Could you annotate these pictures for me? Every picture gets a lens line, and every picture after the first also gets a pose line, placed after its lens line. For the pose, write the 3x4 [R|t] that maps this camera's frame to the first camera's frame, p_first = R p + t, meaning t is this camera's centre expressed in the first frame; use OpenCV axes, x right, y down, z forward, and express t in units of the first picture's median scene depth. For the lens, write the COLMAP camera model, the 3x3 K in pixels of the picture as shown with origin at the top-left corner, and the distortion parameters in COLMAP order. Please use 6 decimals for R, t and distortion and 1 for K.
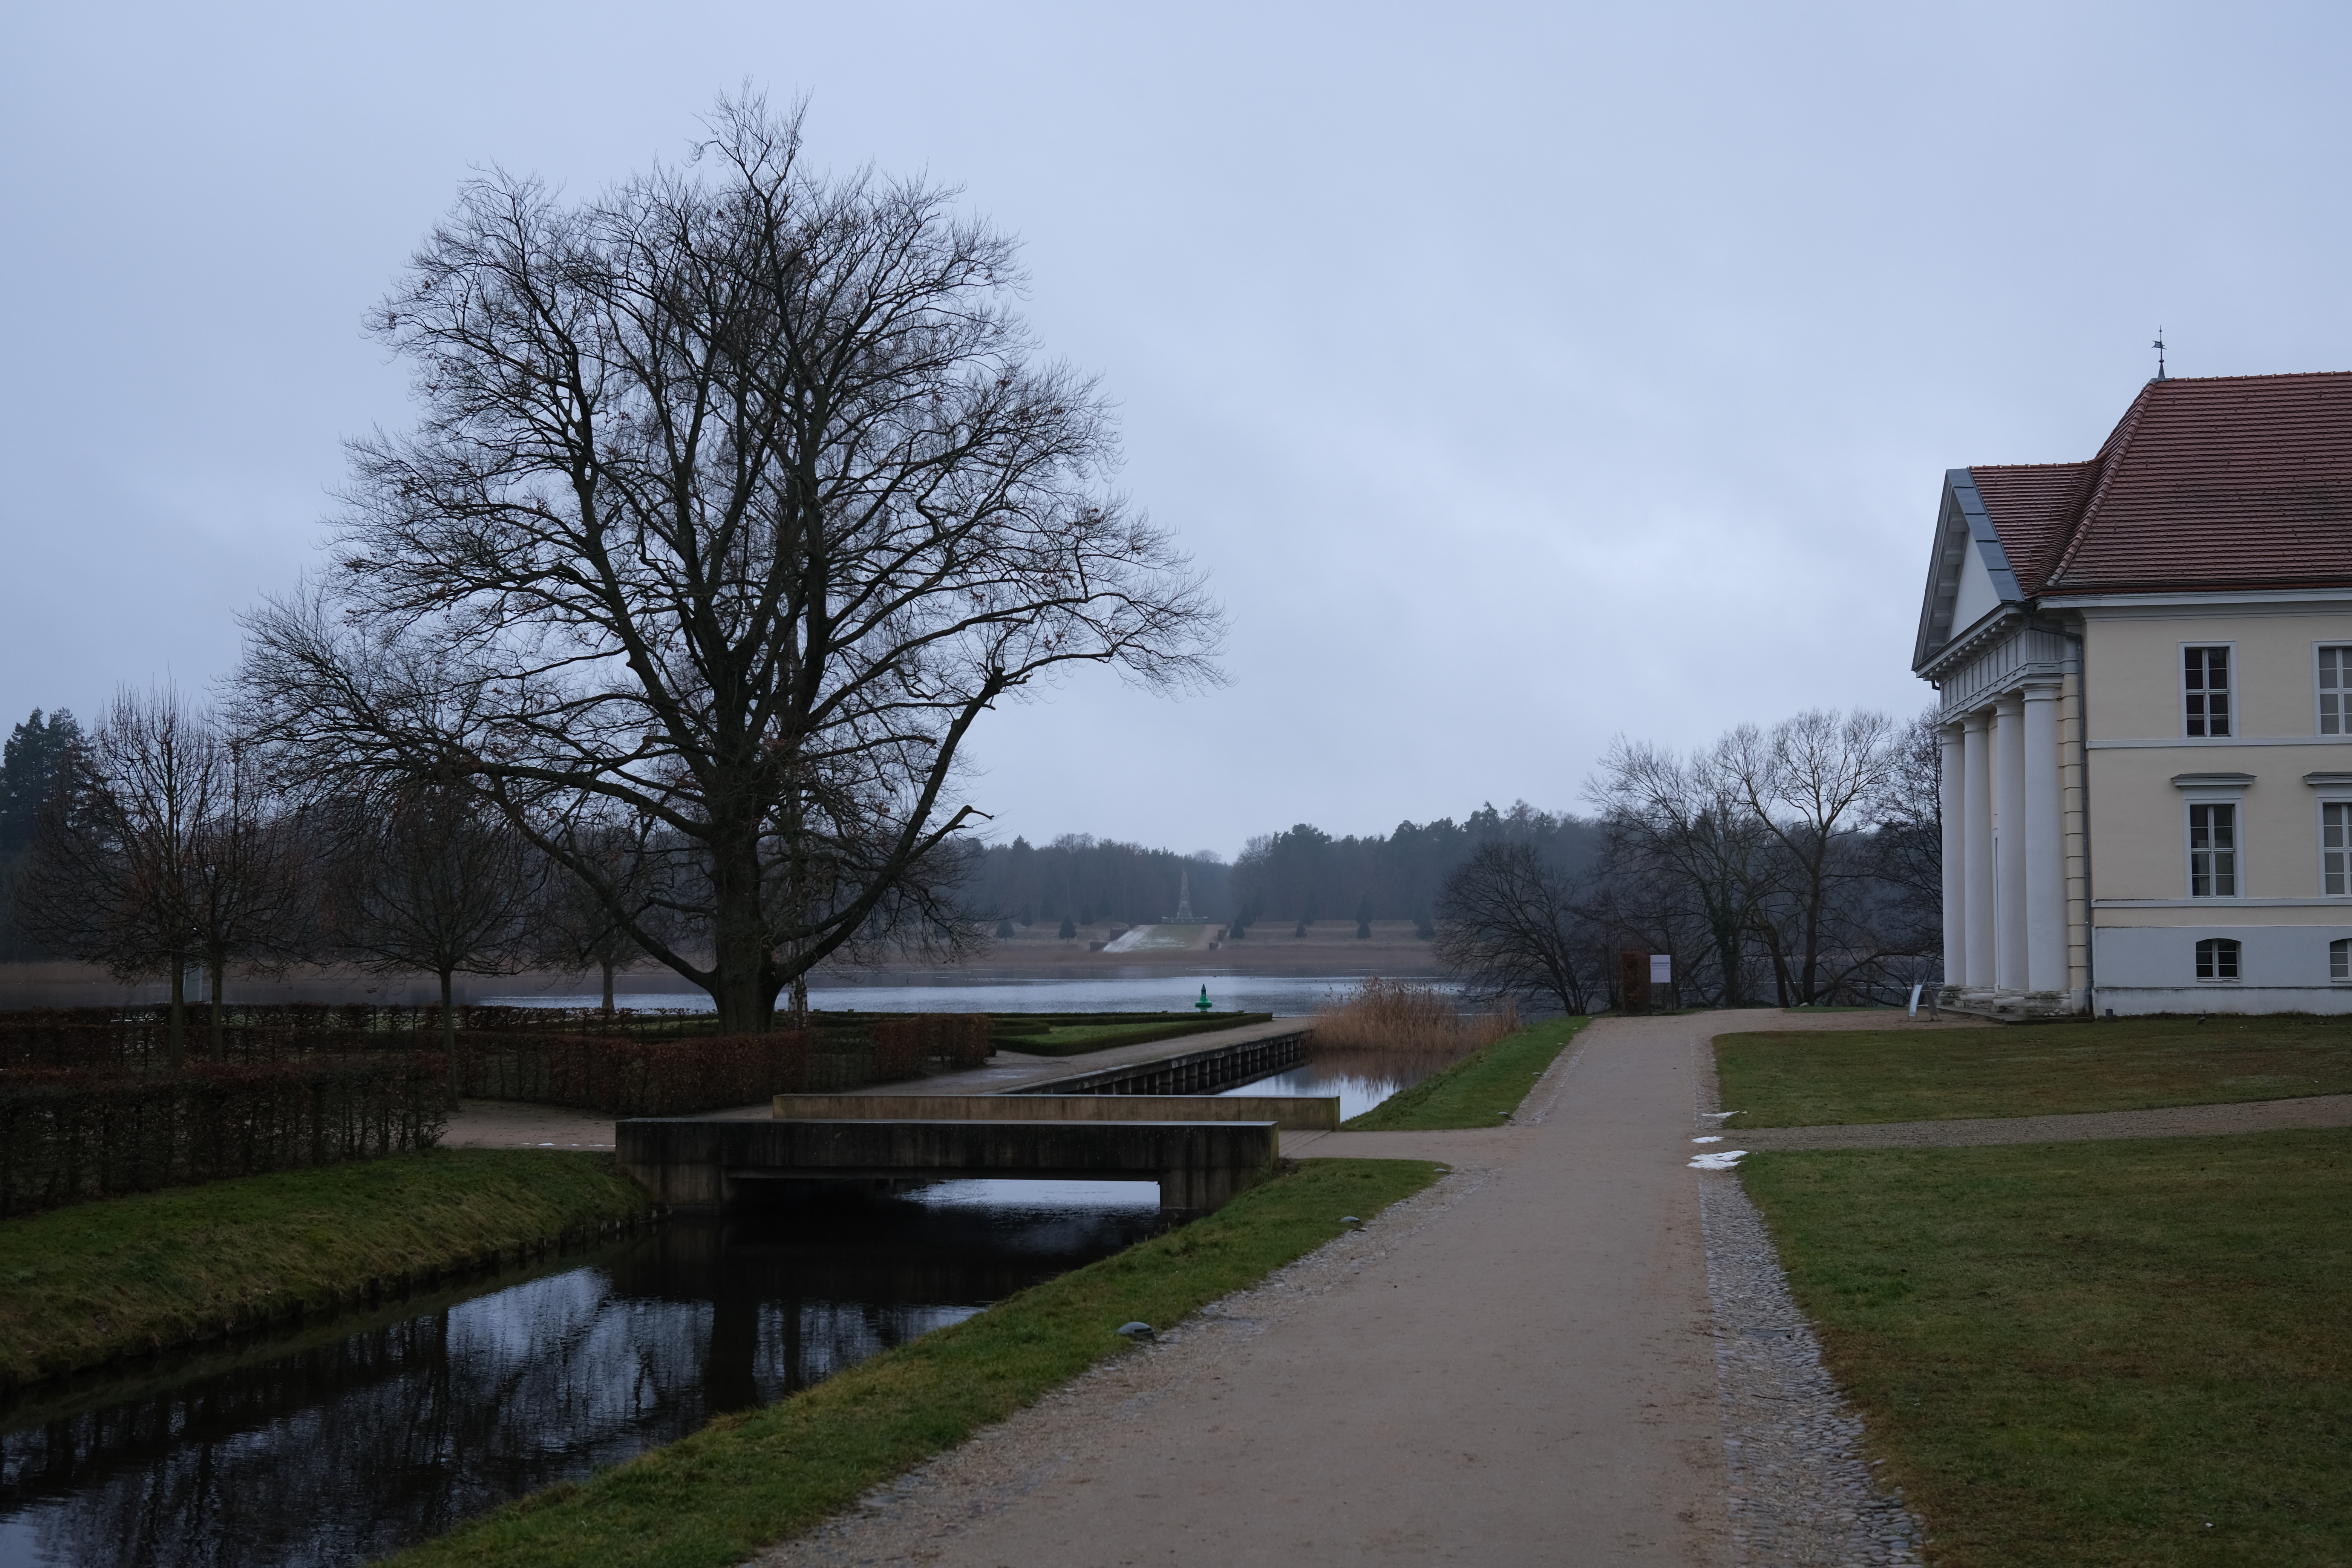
lens RADIAL K [[2370.5, 0, 1166.2], [0, 2370.5, 805.2], [0, 0, 1]] dist [-0.065393, 0.155265]
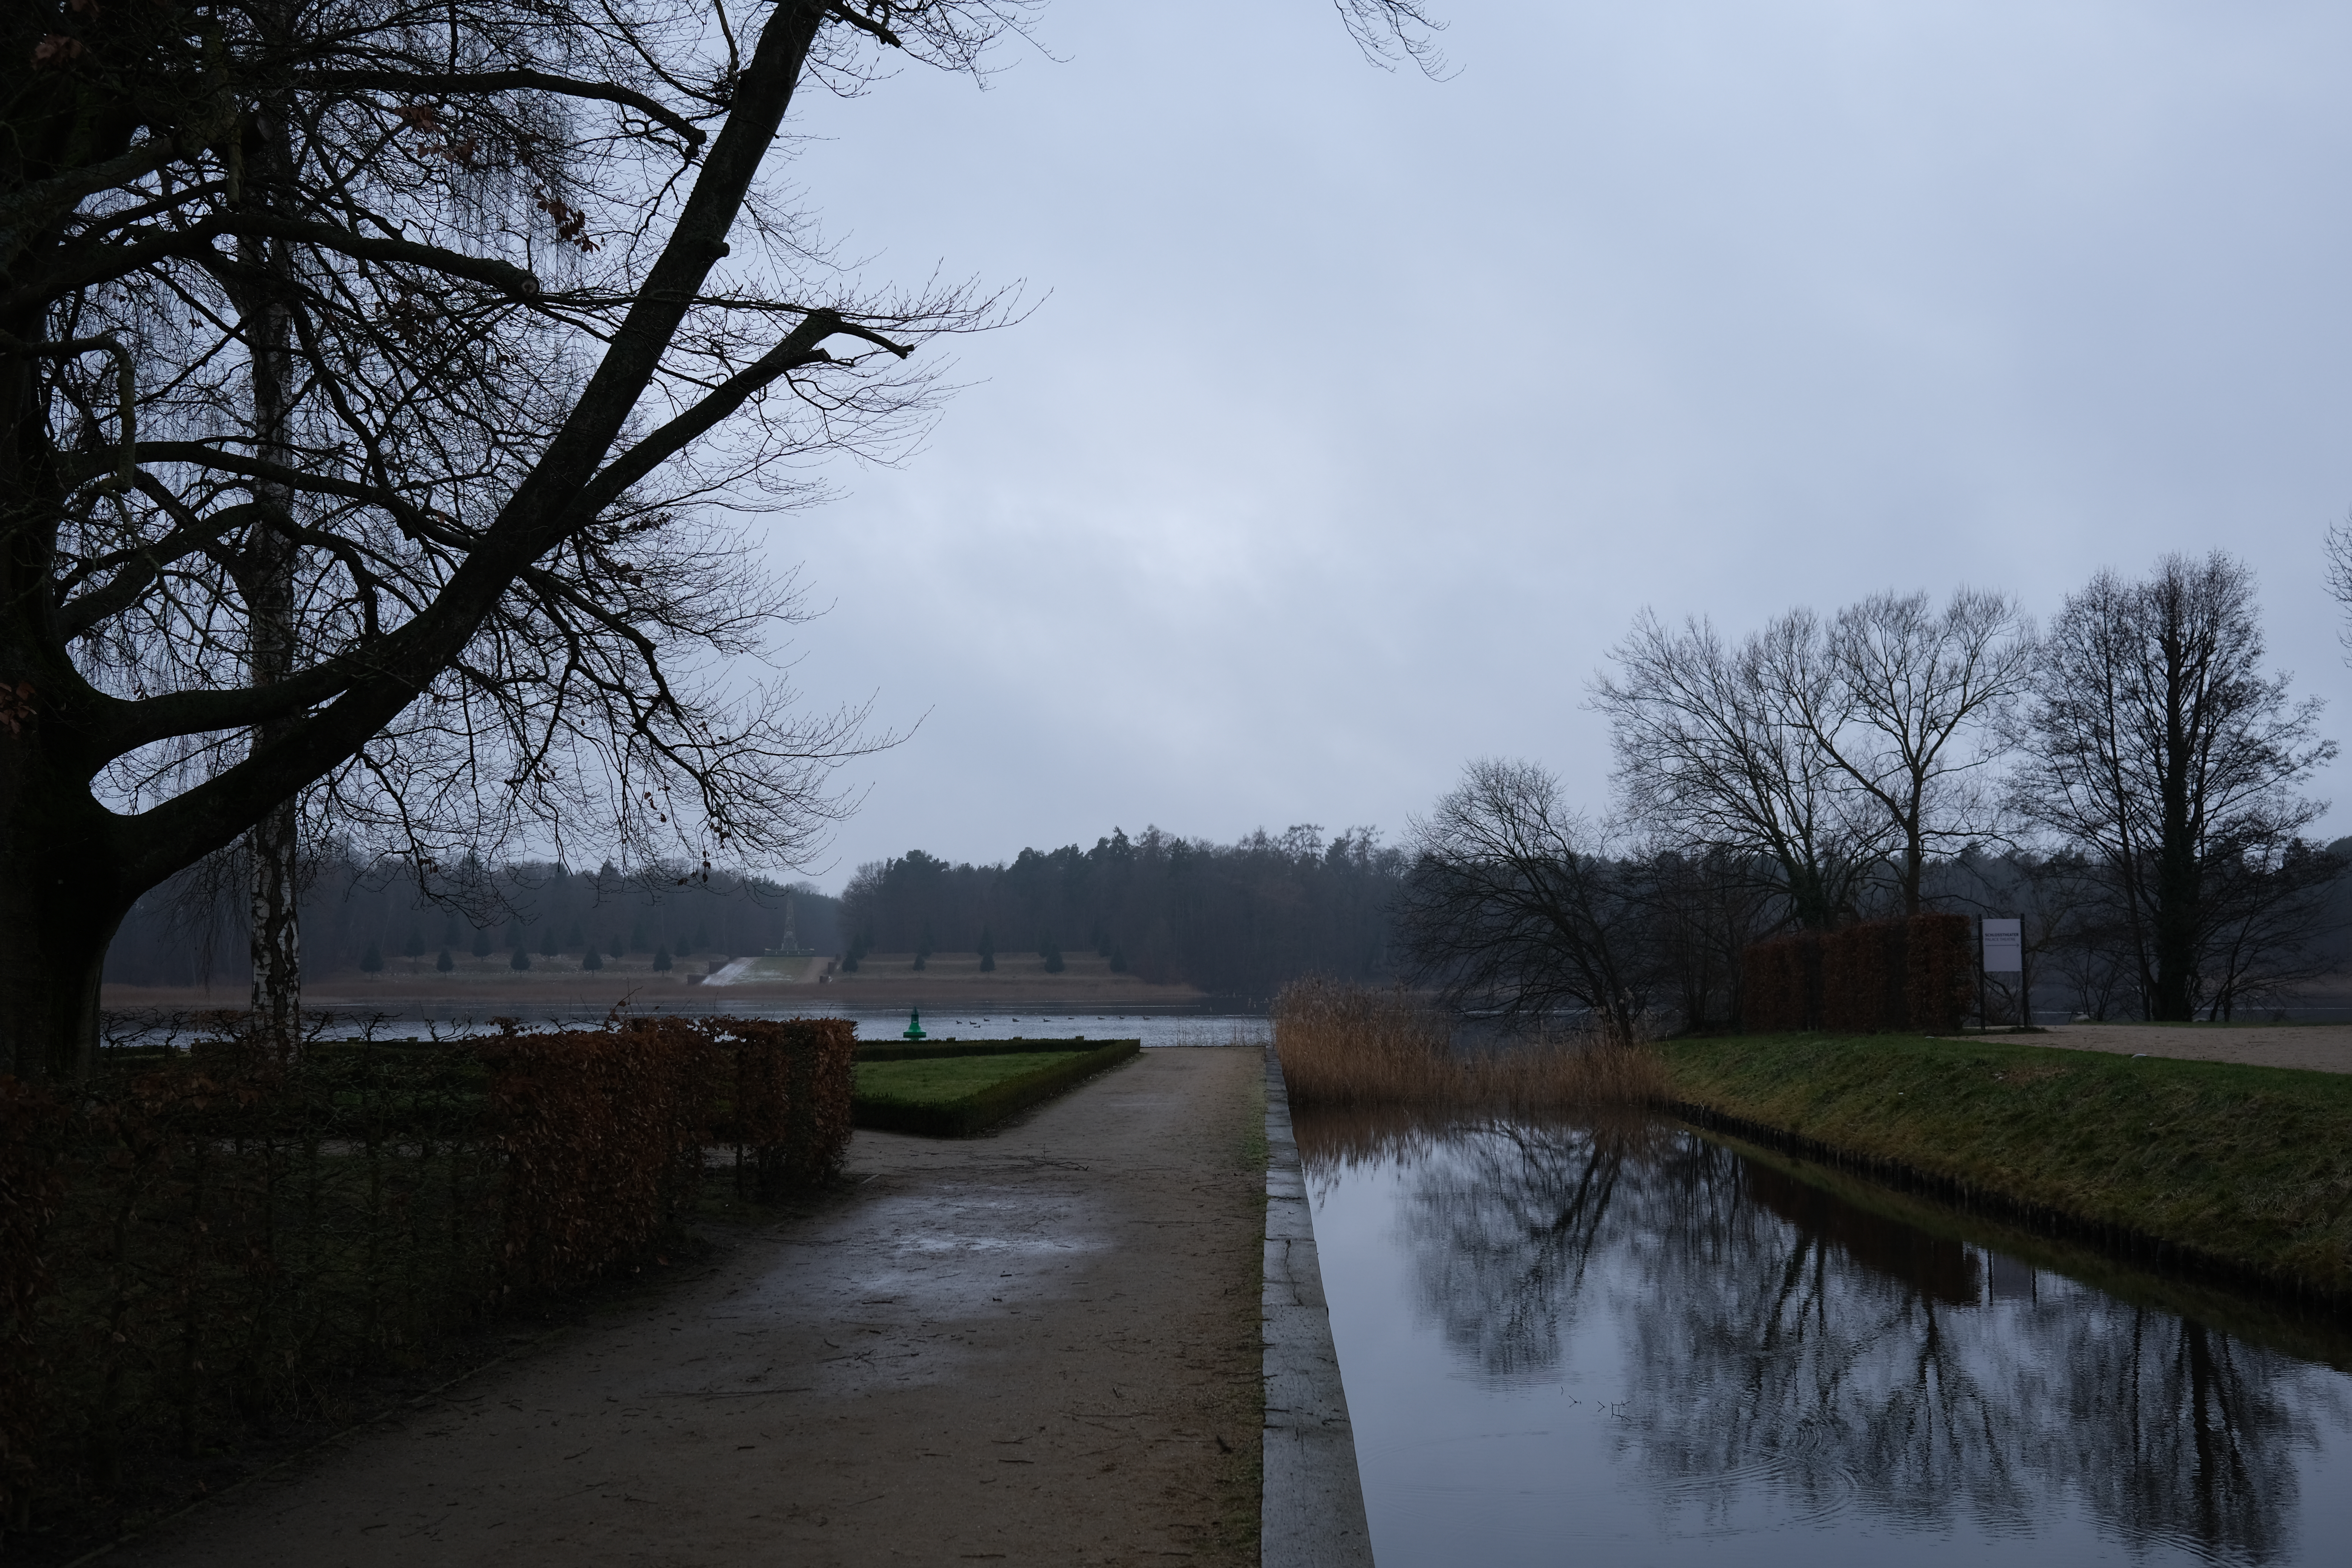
lens RADIAL K [[2370.5, 0, 1166.2], [0, 2370.5, 805.2], [0, 0, 1]] dist [-0.065393, 0.155265]
pose [[0.984749, 0.013311, 0.173469, -0.100554], [-0.010364, 0.999786, -0.017881, 0.072703], [-0.173670, 0.015810, 0.984677, 0.761813]]
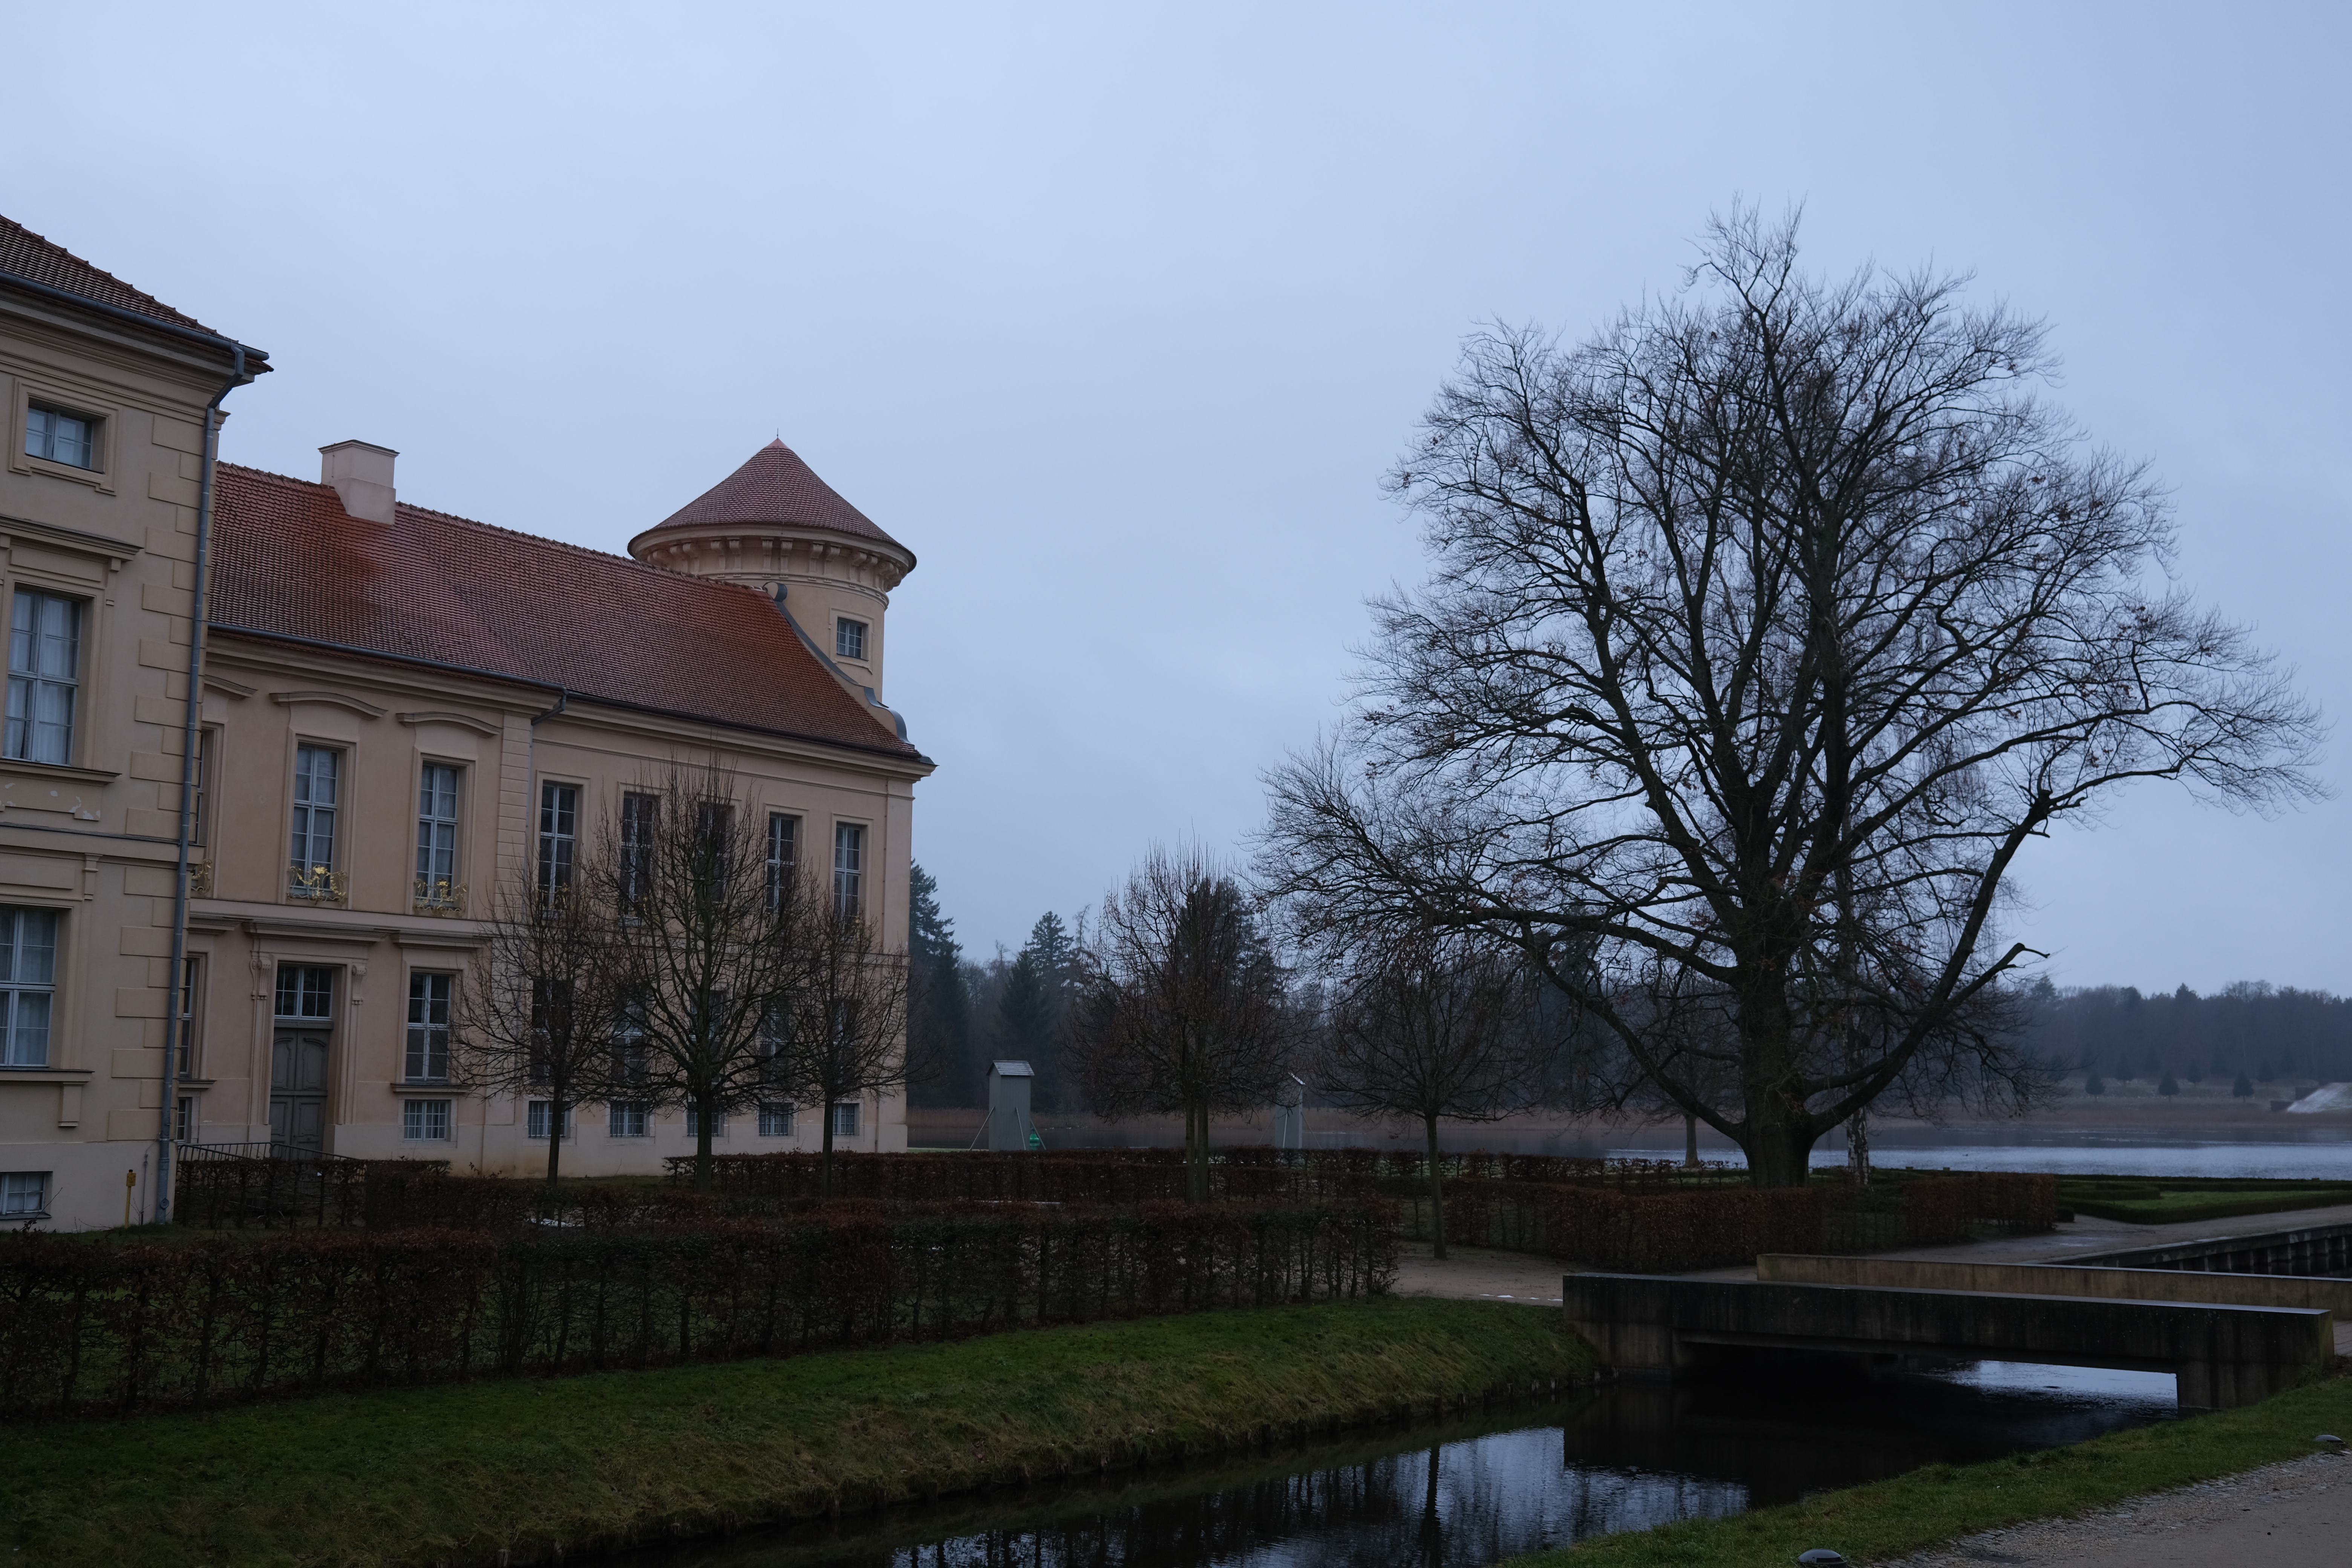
lens RADIAL K [[2370.5, 0, 1166.2], [0, 2370.5, 805.2], [0, 0, 1]] dist [-0.065393, 0.155265]
pose [[0.890798, -0.043723, -0.452290, 0.038886], [0.014317, 0.997566, -0.068237, 0.004723], [0.454173, 0.054310, 0.889256, 0.043569]]
